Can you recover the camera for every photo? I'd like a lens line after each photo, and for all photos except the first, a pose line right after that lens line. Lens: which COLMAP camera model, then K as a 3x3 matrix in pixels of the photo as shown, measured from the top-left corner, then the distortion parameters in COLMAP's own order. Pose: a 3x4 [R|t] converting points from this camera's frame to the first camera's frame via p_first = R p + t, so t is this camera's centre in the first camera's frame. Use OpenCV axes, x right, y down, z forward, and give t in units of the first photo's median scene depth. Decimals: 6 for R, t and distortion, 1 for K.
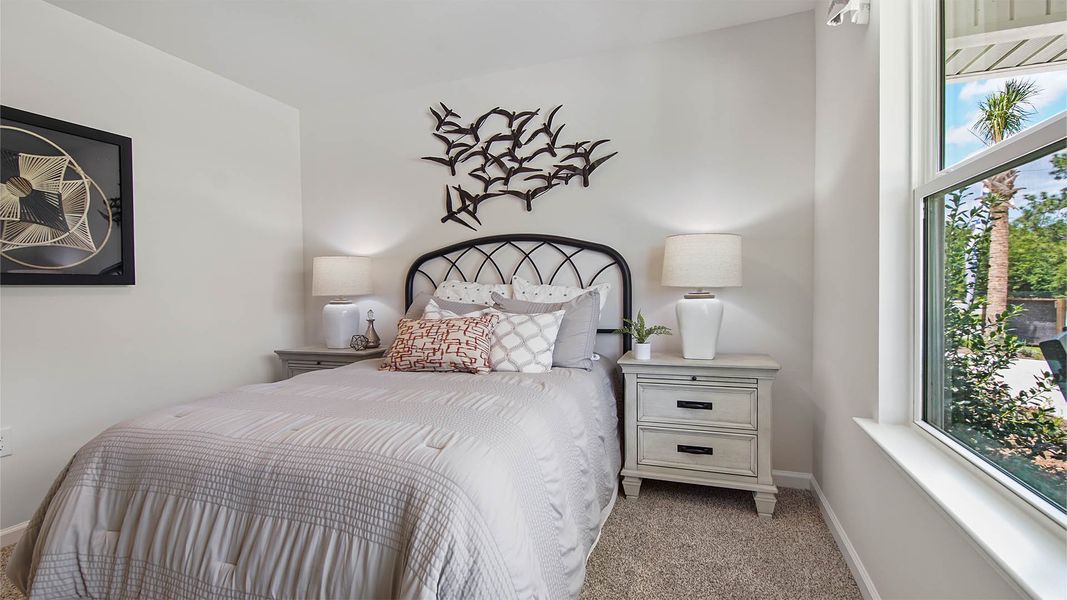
lens RADIAL K [[477.8, 0, 560.1], [0, 477.8, 304.8], [0, 0, 1]] dist [0.001563, -0.000134]
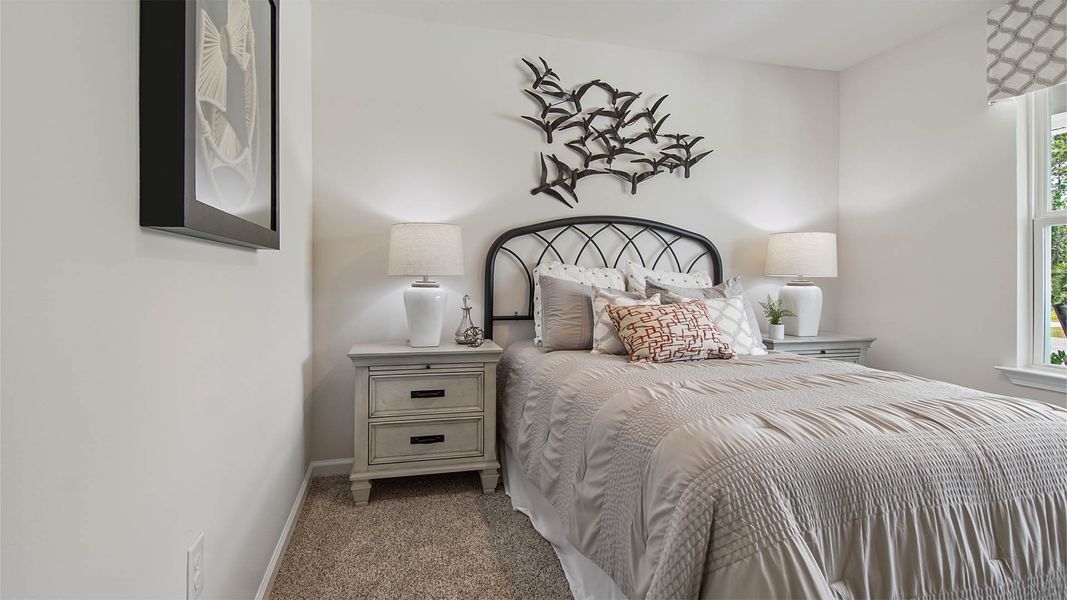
lens RADIAL K [[487.2, 0, 515.0], [0, 487.2, 284.5], [0, 0, 1]] dist [0.031345, -0.024395]
pose [[0.836685, 0.015376, 0.547468, -0.842854], [-0.005019, 0.999779, -0.020409, 0.010768], [-0.547661, 0.014328, 0.836577, 0.309671]]
